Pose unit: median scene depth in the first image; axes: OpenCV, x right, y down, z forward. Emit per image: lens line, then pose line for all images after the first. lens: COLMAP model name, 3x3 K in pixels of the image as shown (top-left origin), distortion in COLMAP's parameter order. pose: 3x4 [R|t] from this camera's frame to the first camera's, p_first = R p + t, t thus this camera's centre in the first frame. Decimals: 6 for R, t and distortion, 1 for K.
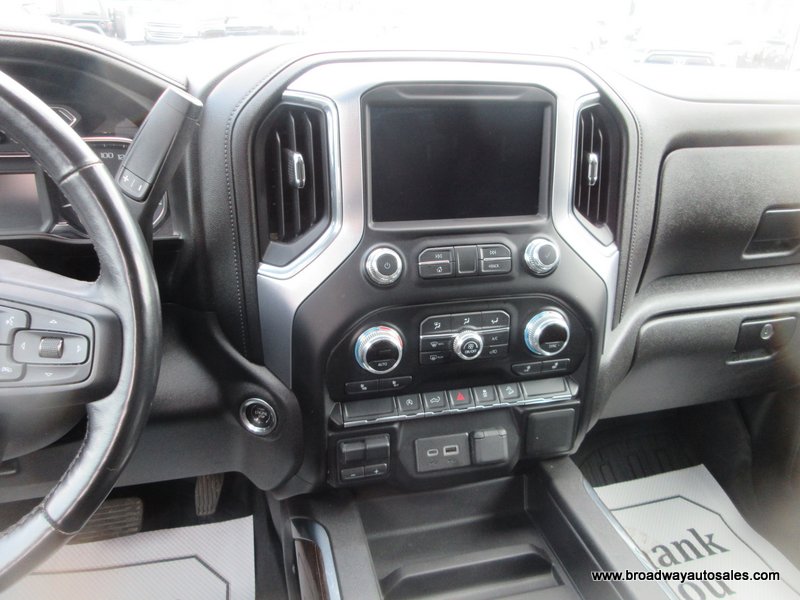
lens RADIAL K [[612.2, 0, 400.0], [0, 612.2, 300.0], [0, 0, 1]] dist [0.025552, -0.000199]
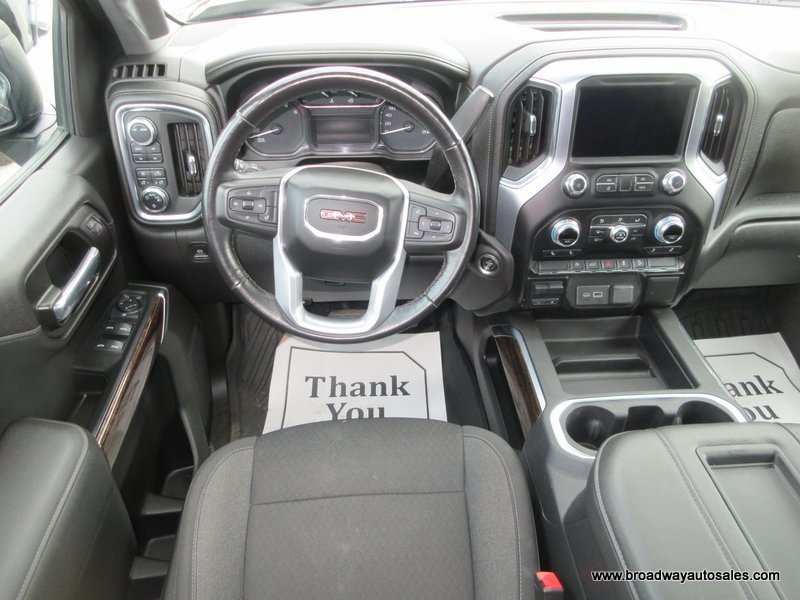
lens RADIAL K [[612.2, 0, 400.0], [0, 612.2, 300.0], [0, 0, 1]] dist [0.025552, -0.000199]
pose [[0.984002, 0.094385, -0.151099, -0.202005], [-0.058320, 0.972052, 0.227405, -0.095222], [0.168340, -0.214955, 0.962006, -0.740703]]
